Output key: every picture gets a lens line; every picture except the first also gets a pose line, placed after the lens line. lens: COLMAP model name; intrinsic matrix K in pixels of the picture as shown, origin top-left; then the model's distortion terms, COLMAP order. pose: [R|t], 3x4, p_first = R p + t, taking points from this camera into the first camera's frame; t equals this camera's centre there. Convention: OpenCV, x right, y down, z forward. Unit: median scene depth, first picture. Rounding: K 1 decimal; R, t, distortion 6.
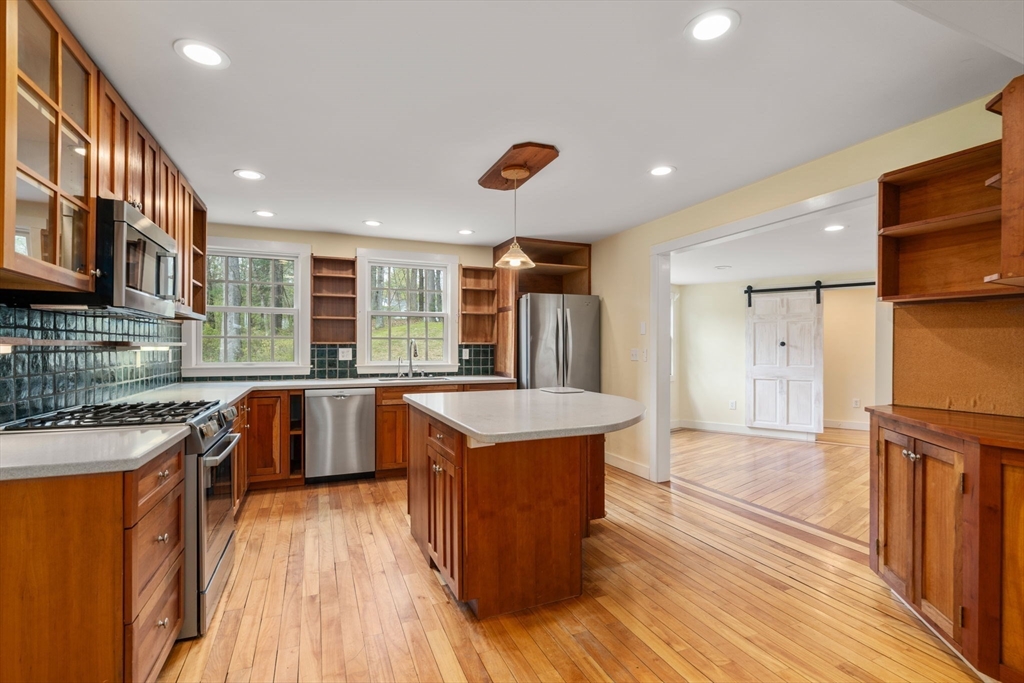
lens RADIAL K [[466.9, 0, 509.2], [0, 466.9, 347.5], [0, 0, 1]] dist [-0.003389, 0.000026]
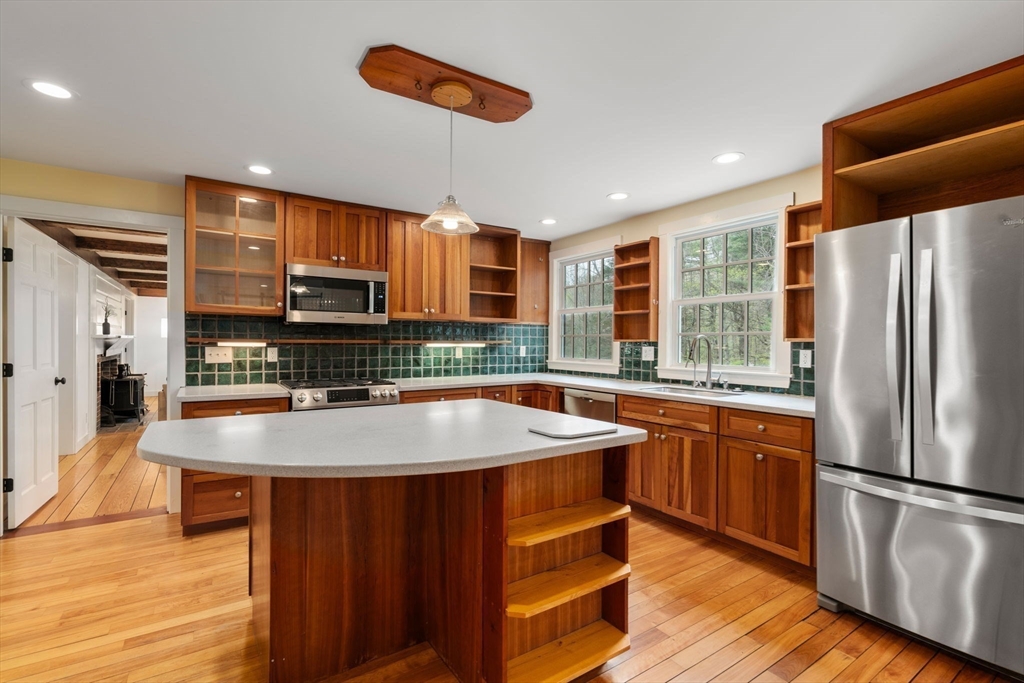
lens RADIAL K [[466.9, 0, 512.5], [0, 466.9, 342.4], [0, 0, 1]] dist [-0.003389, 0.000026]
pose [[0.188232, 0.002121, -0.982122, 0.444398], [0.000446, 0.999997, 0.002245, -0.008253], [0.982124, -0.000861, 0.188231, 0.594360]]
